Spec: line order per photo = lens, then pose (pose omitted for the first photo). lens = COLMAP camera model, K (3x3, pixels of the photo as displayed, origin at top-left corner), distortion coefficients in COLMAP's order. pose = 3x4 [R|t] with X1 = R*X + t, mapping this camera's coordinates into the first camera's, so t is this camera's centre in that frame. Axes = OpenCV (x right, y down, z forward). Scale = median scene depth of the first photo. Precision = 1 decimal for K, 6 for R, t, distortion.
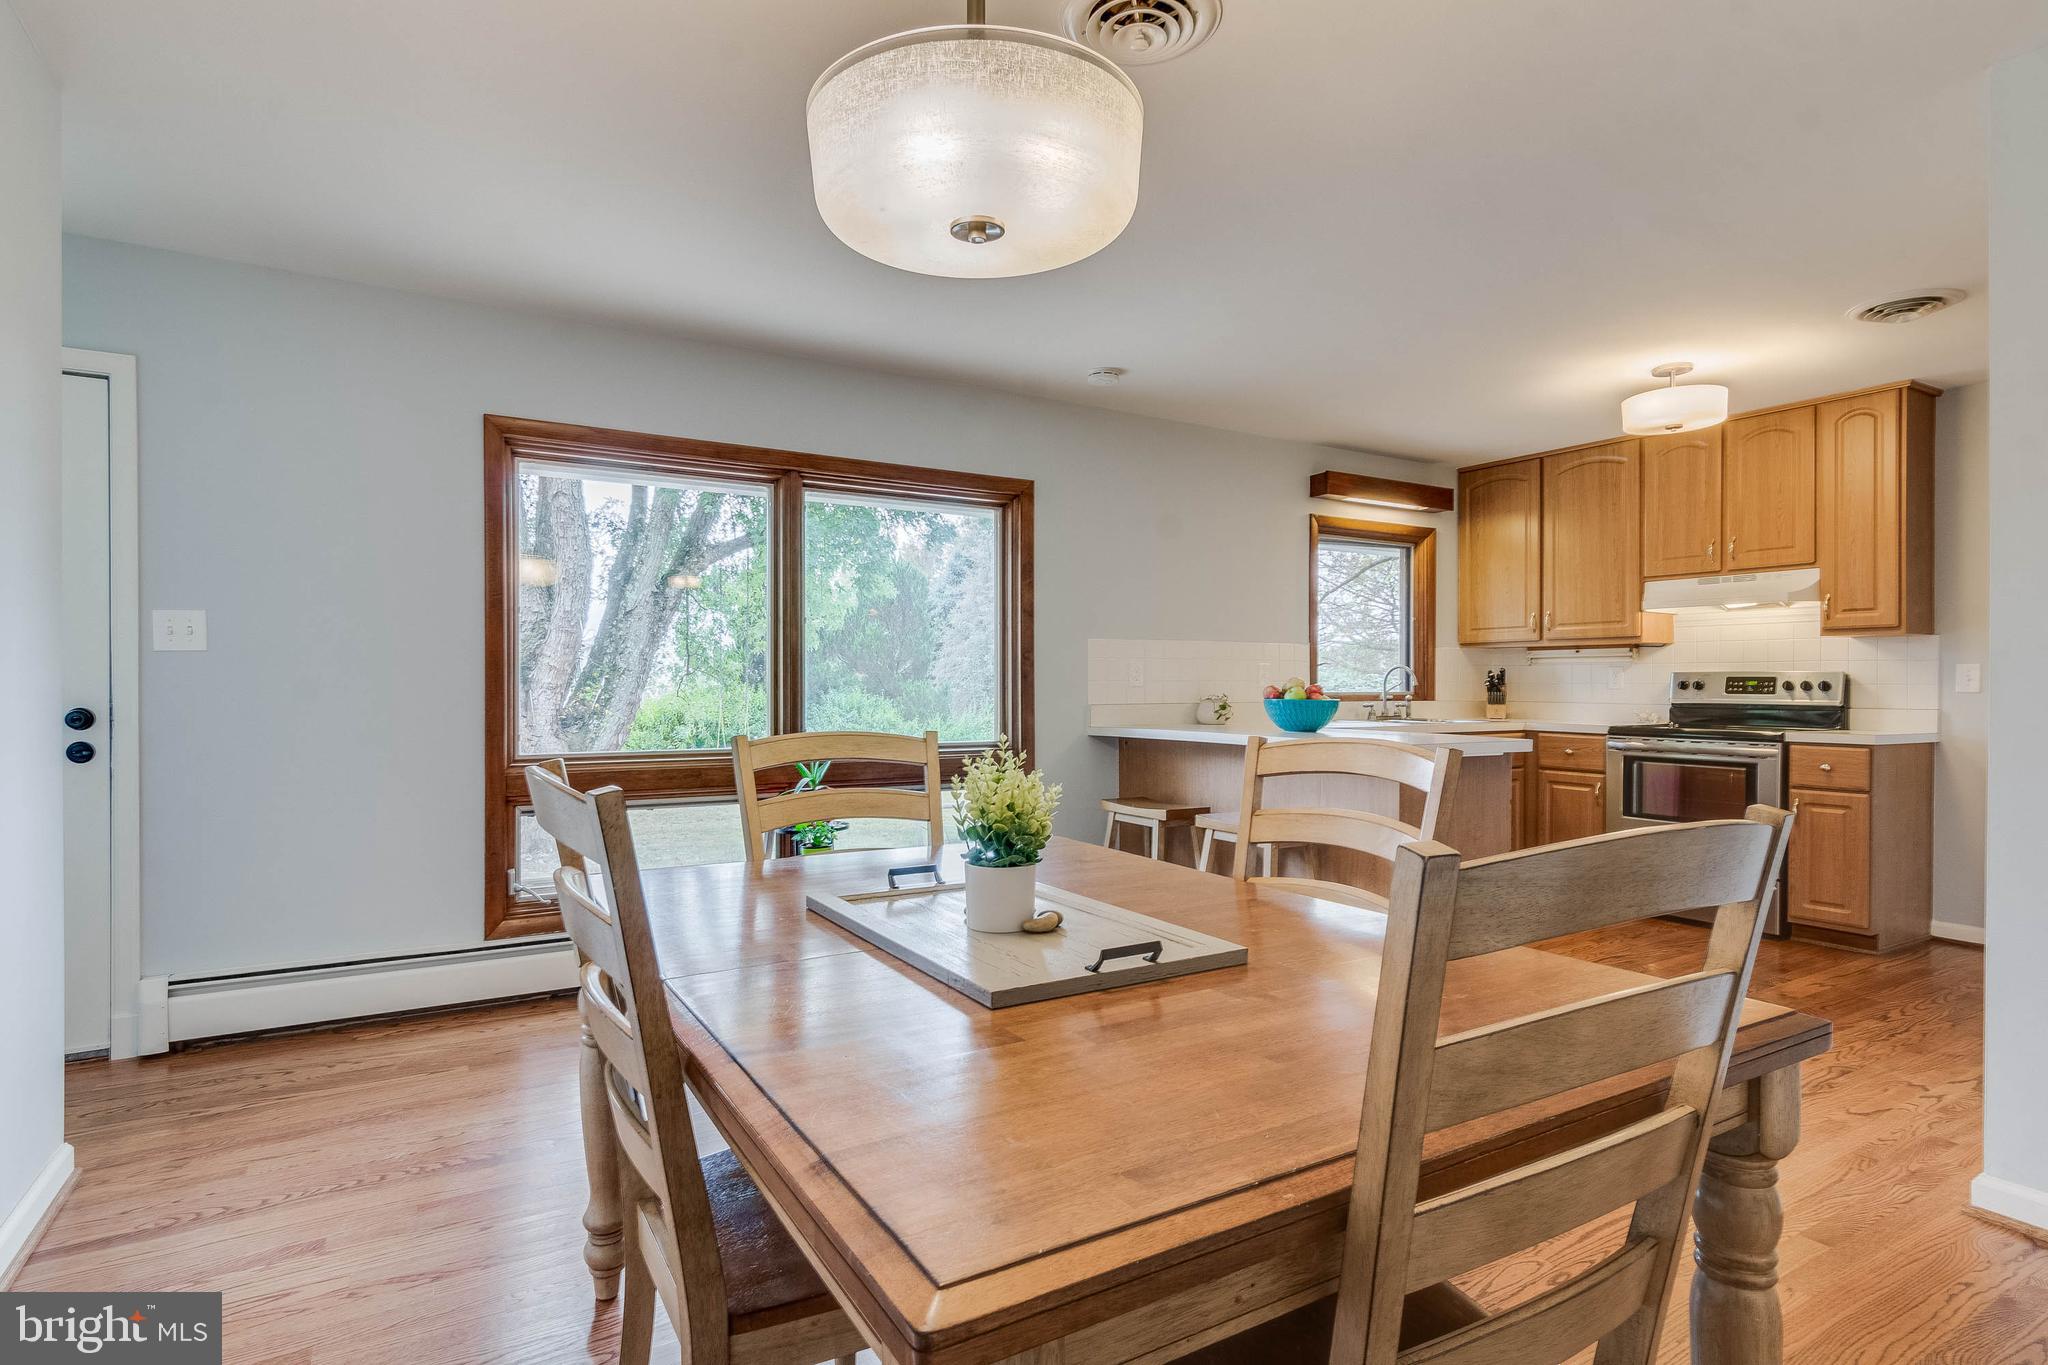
lens RADIAL K [[1027.1, 0, 1022.1], [0, 1027.1, 688.1], [0, 0, 1]] dist [0.005877, 0.000564]
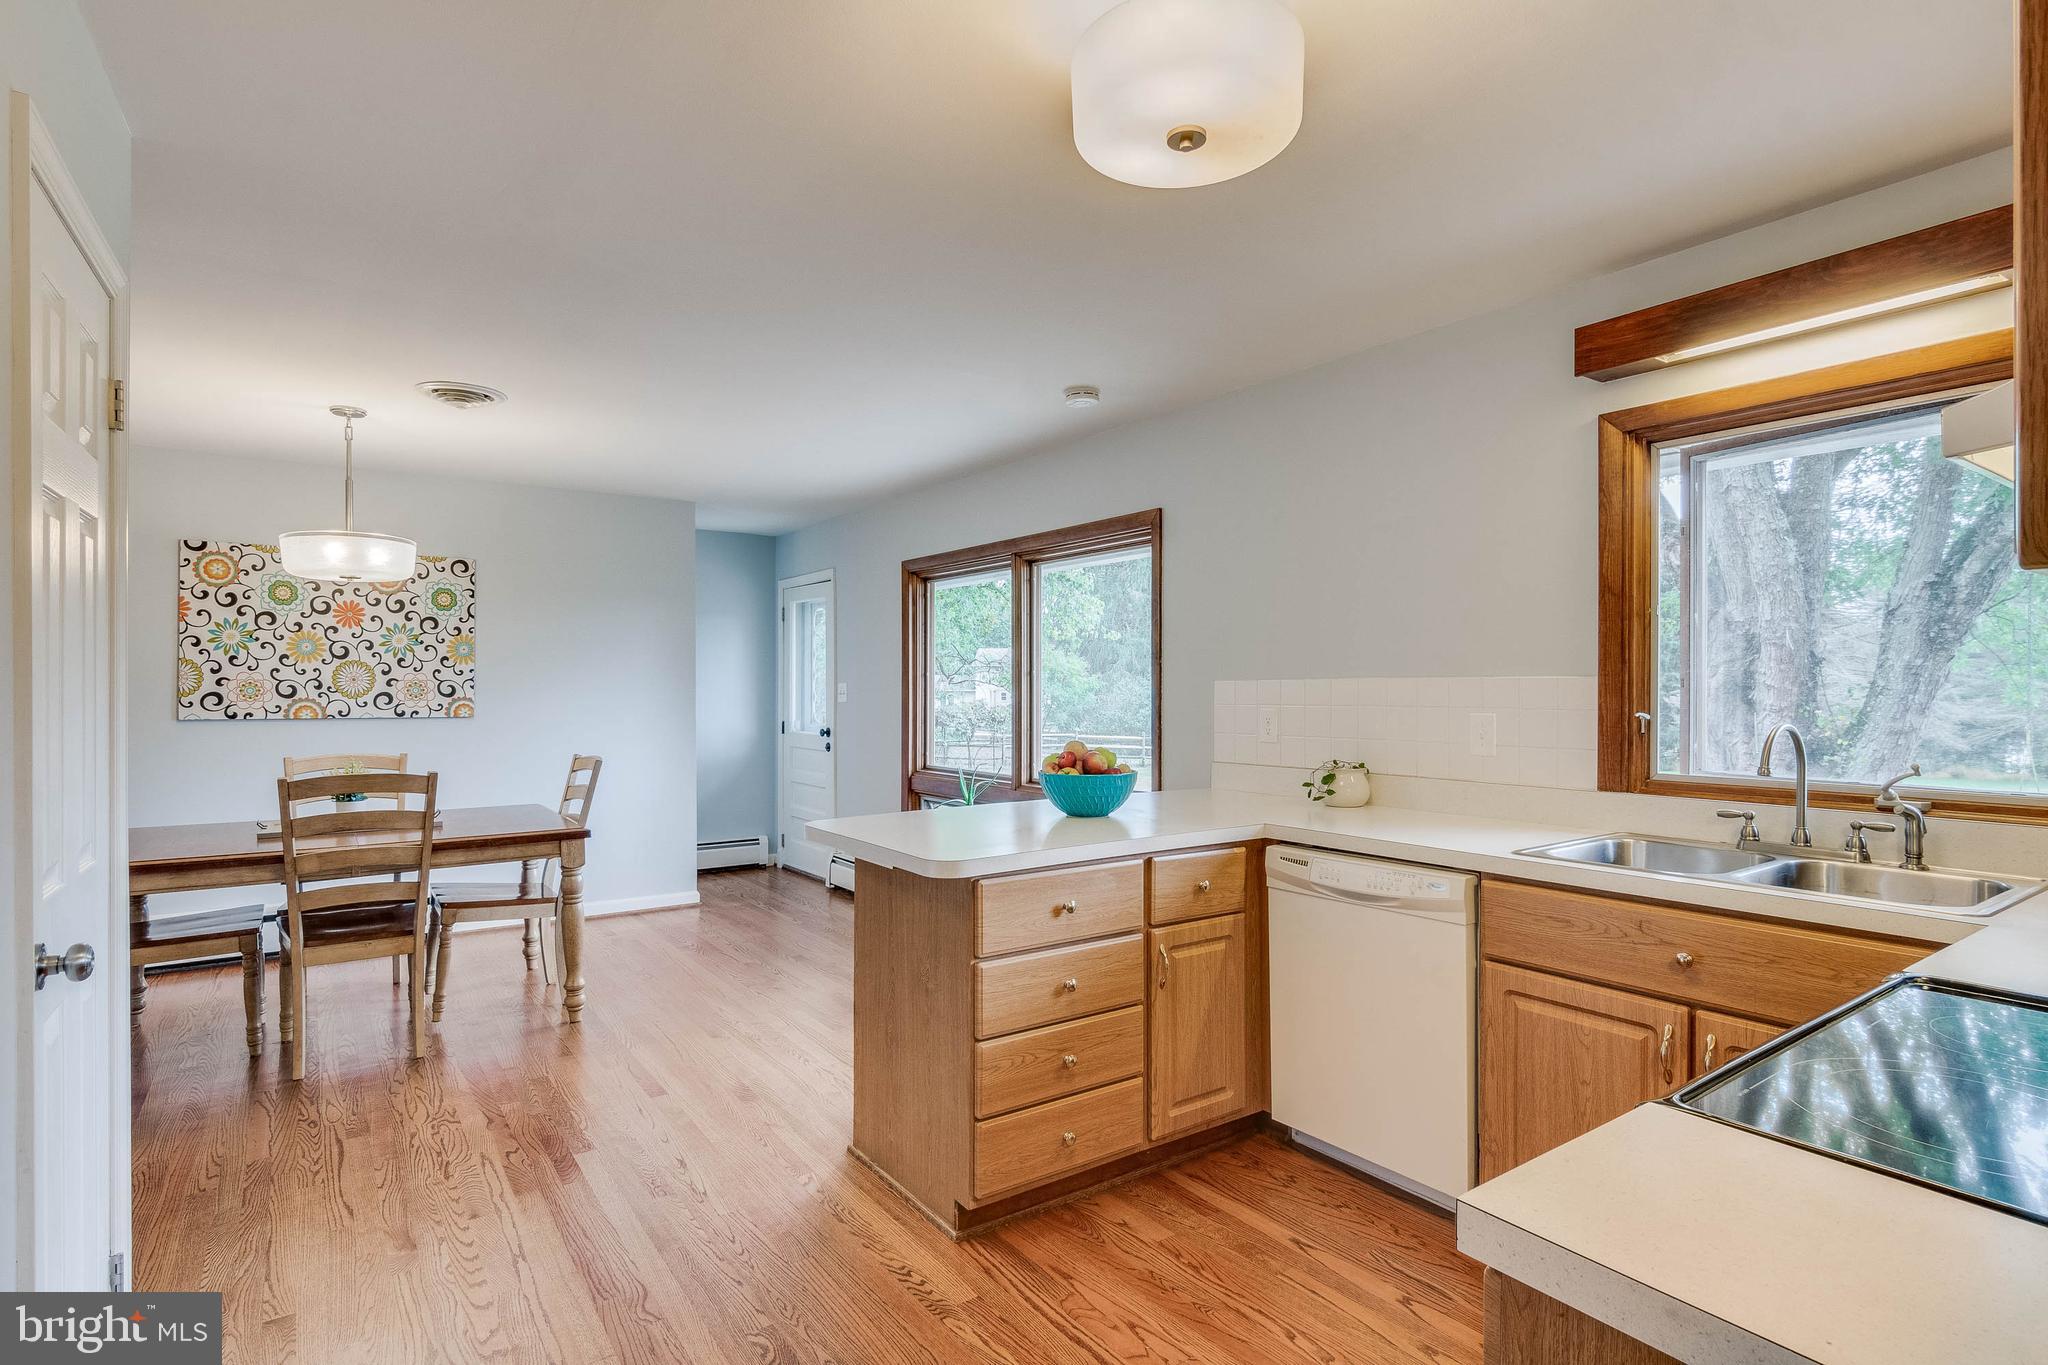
lens RADIAL K [[1034.2, 0, 1024.3], [0, 1034.2, 690.7], [0, 0, 1]] dist [0.000370, 0.000180]
pose [[0.079933, 0.001101, -0.996800, 0.839644], [-0.001638, 0.999998, 0.000973, -0.039303], [0.996799, 0.001555, 0.079935, 0.753908]]
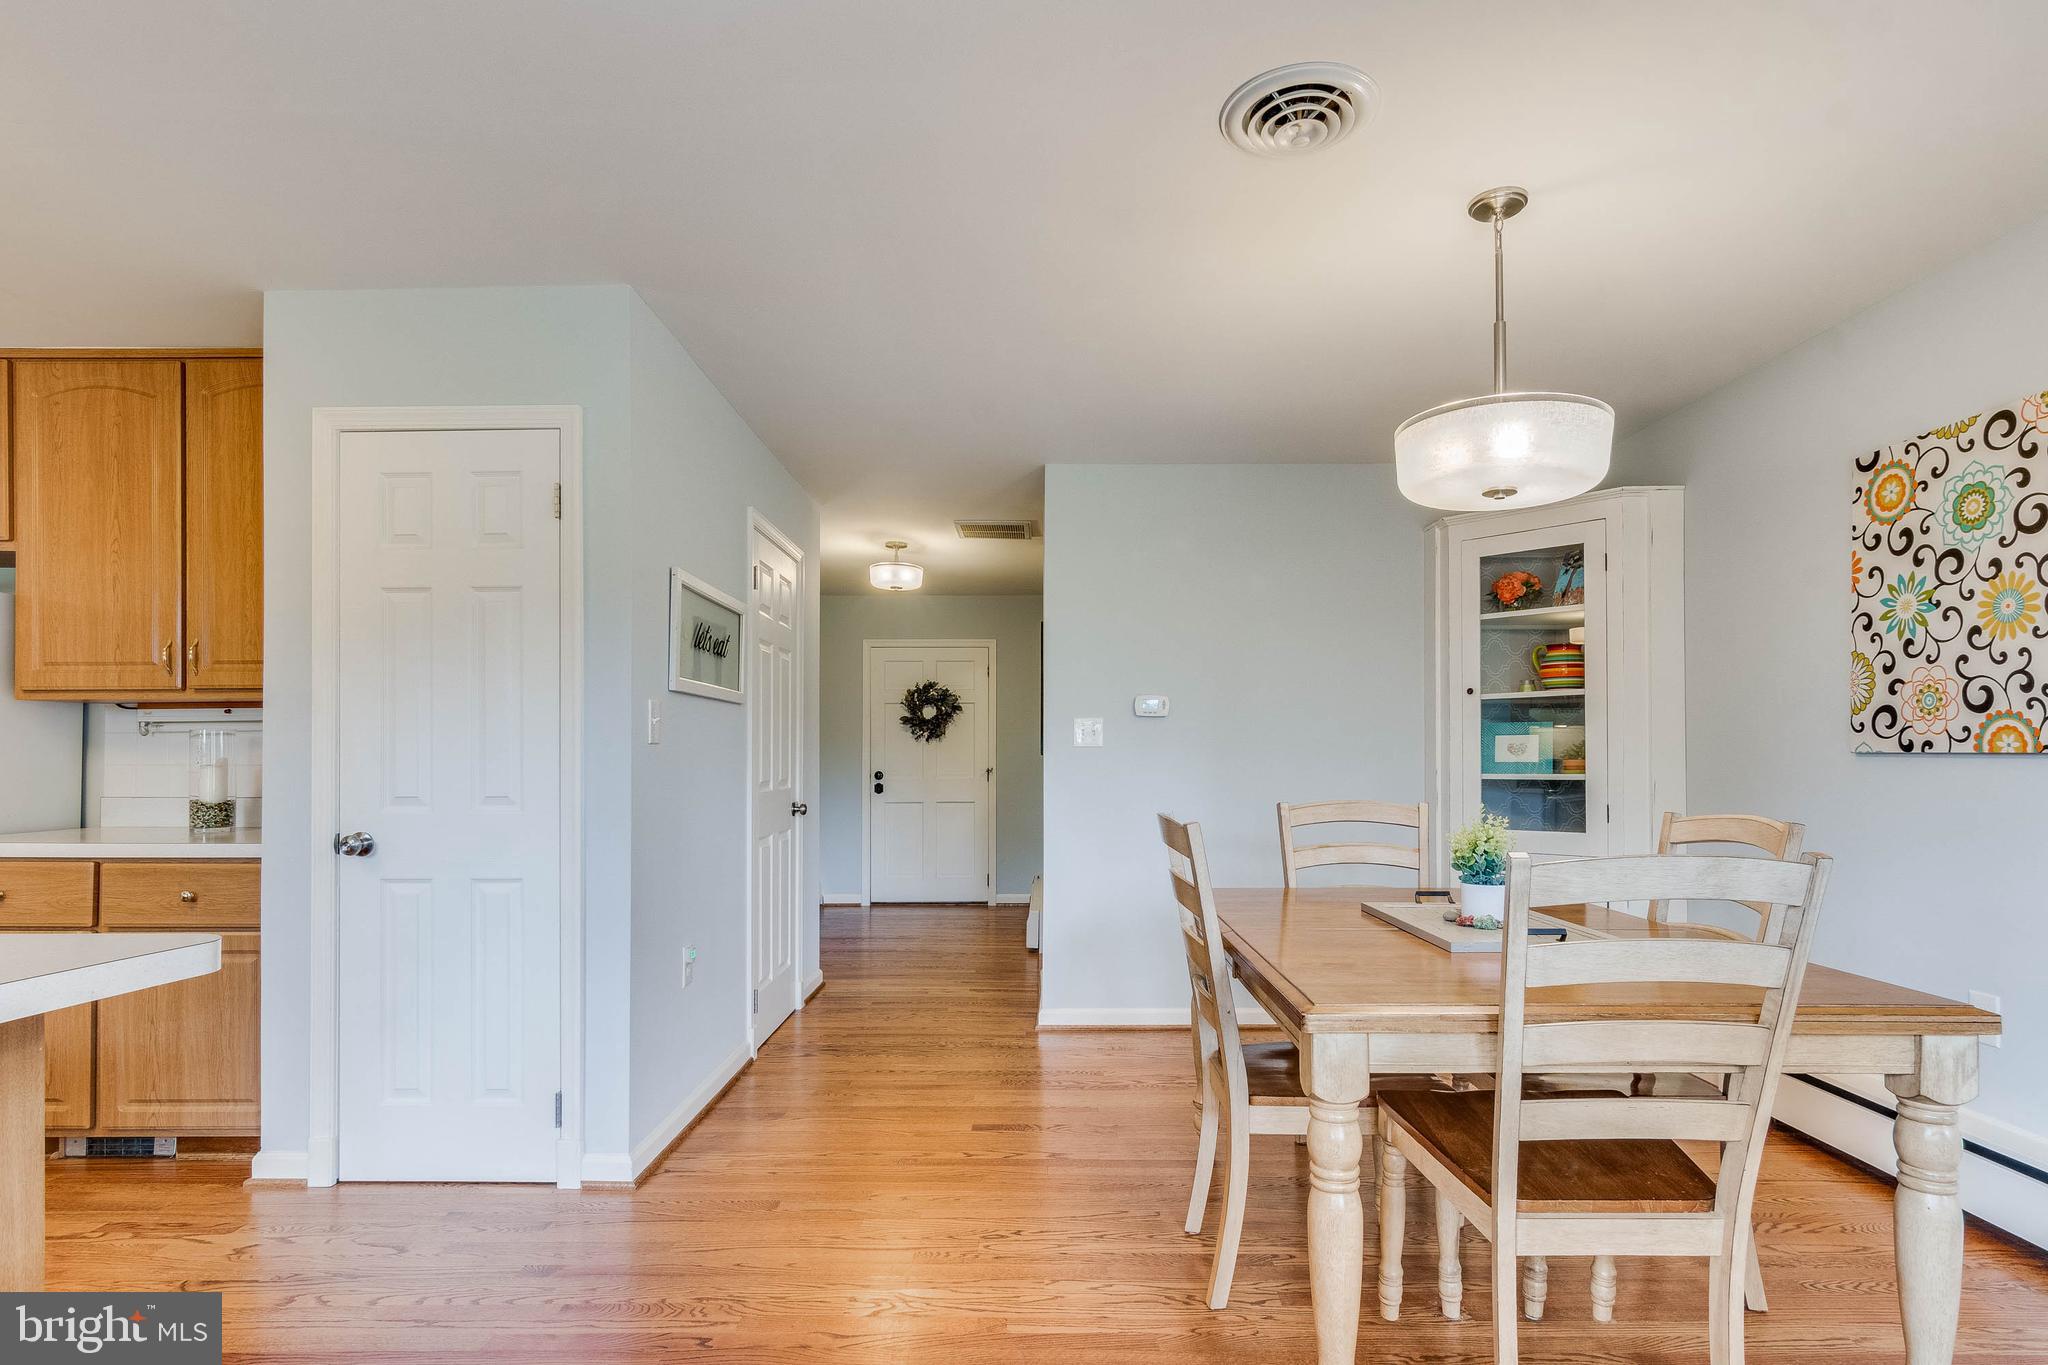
lens RADIAL K [[1062.7, 0, 1038.2], [0, 1062.7, 749.2], [0, 0, 1]] dist [-0.001422, 0.000297]
pose [[-0.855474, 0.002399, 0.517840, -0.088938], [-0.000216, 0.999988, -0.004989, -0.009026], [-0.517846, -0.004380, -0.855463, 0.807922]]
